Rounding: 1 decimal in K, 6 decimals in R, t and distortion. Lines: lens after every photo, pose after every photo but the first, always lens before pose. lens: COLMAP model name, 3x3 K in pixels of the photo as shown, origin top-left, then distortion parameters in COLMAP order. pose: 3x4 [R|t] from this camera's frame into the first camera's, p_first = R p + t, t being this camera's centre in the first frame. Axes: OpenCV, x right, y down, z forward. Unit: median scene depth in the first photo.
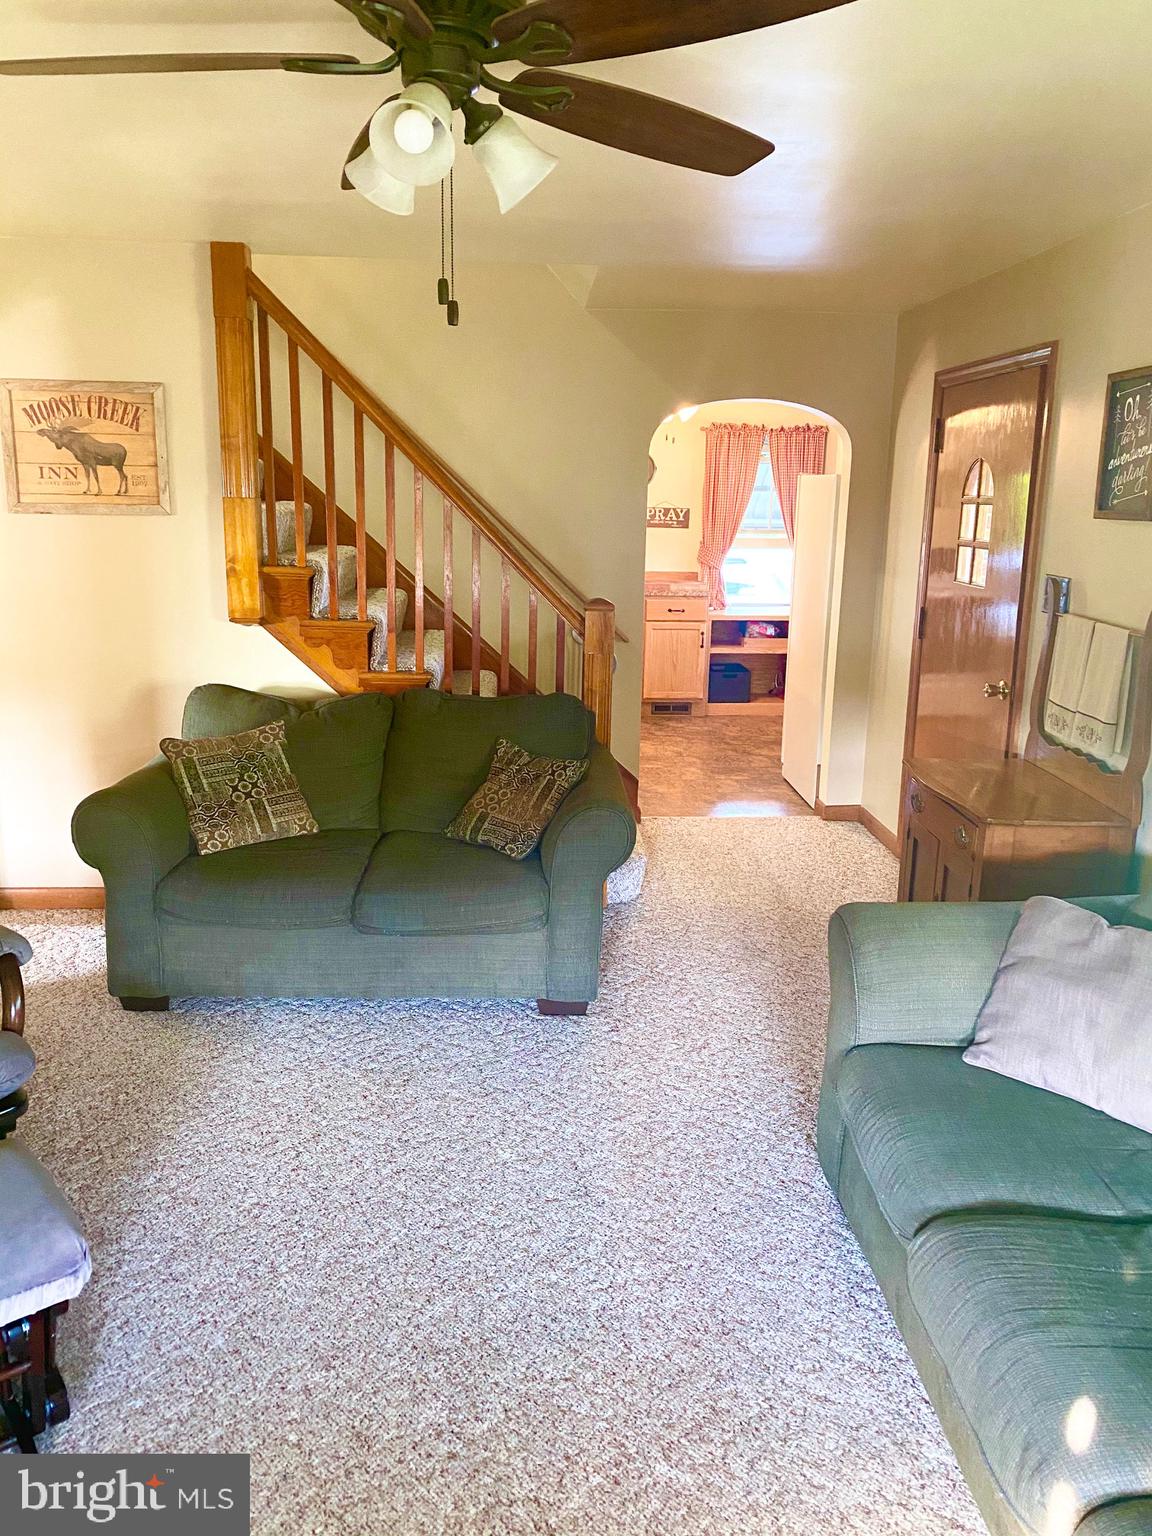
lens RADIAL K [[1177.1, 0, 579.5], [0, 1177.1, 760.9], [0, 0, 1]] dist [0.043474, -0.052295]
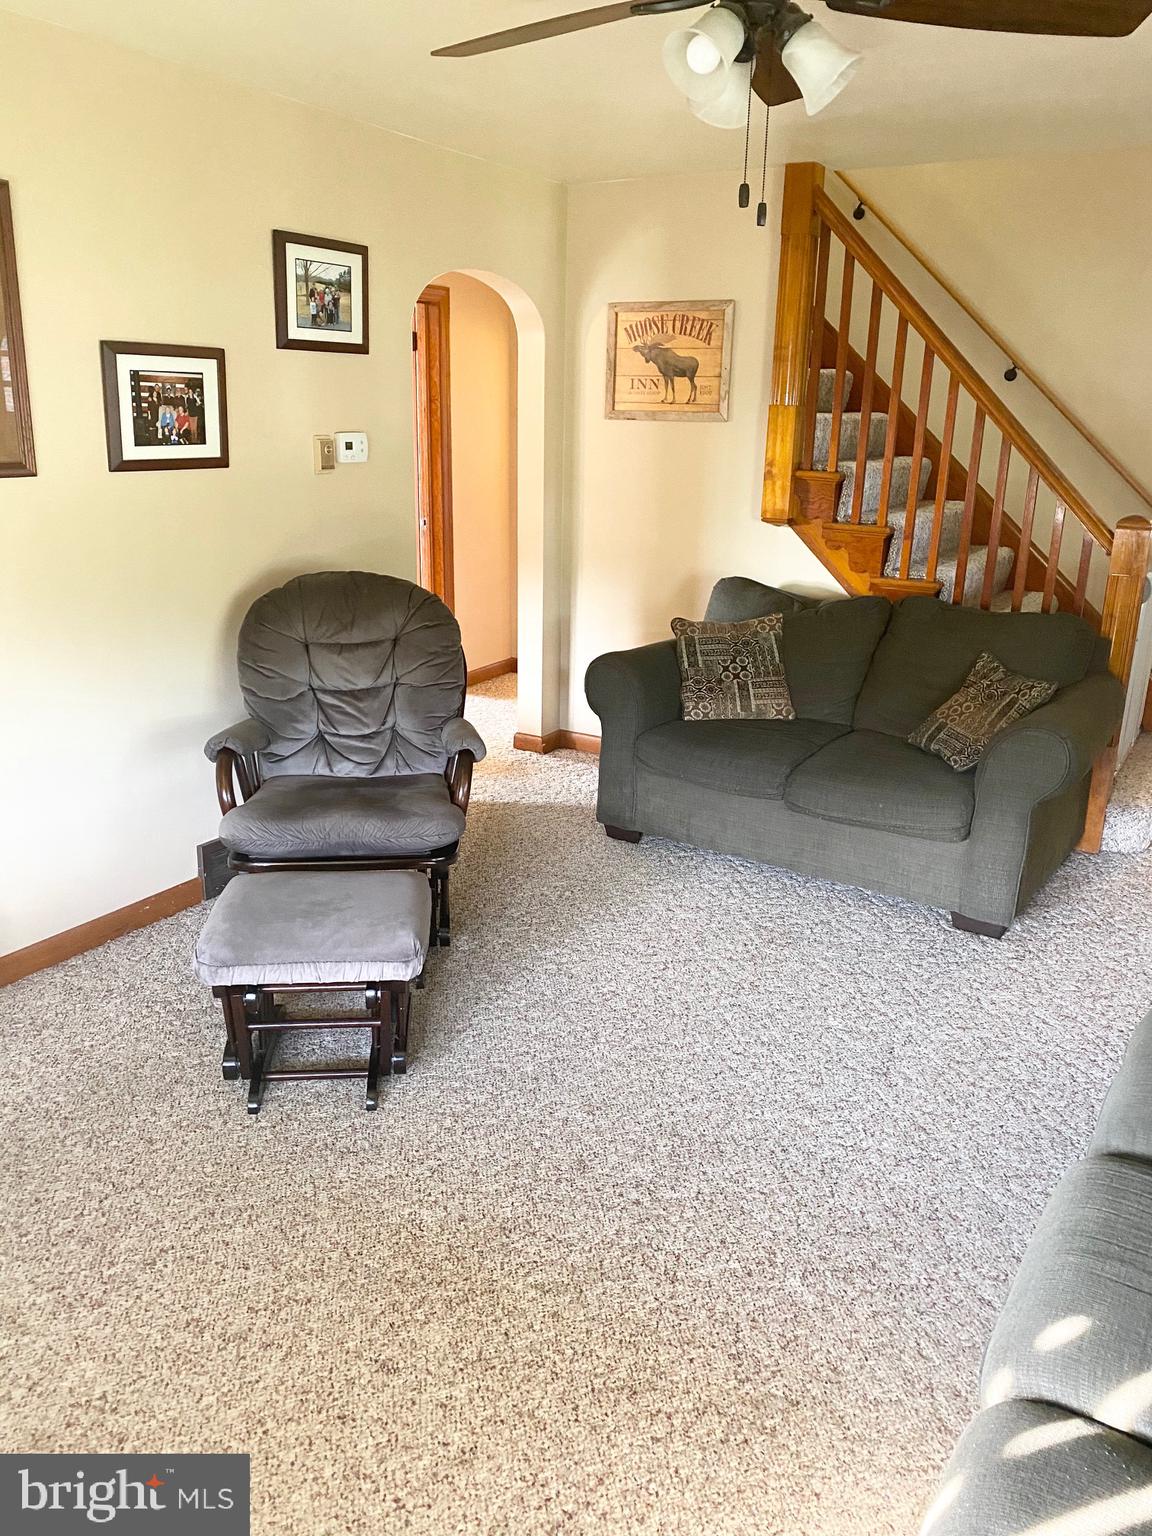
lens RADIAL K [[1153.0, 0, 577.4], [0, 1153.0, 776.9], [0, 0, 1]] dist [0.087950, -0.203459]
pose [[0.823591, 0.174408, -0.539704, 0.206066], [-0.132295, 0.984373, 0.116222, 0.015723], [0.551540, -0.024319, 0.833794, -0.003596]]
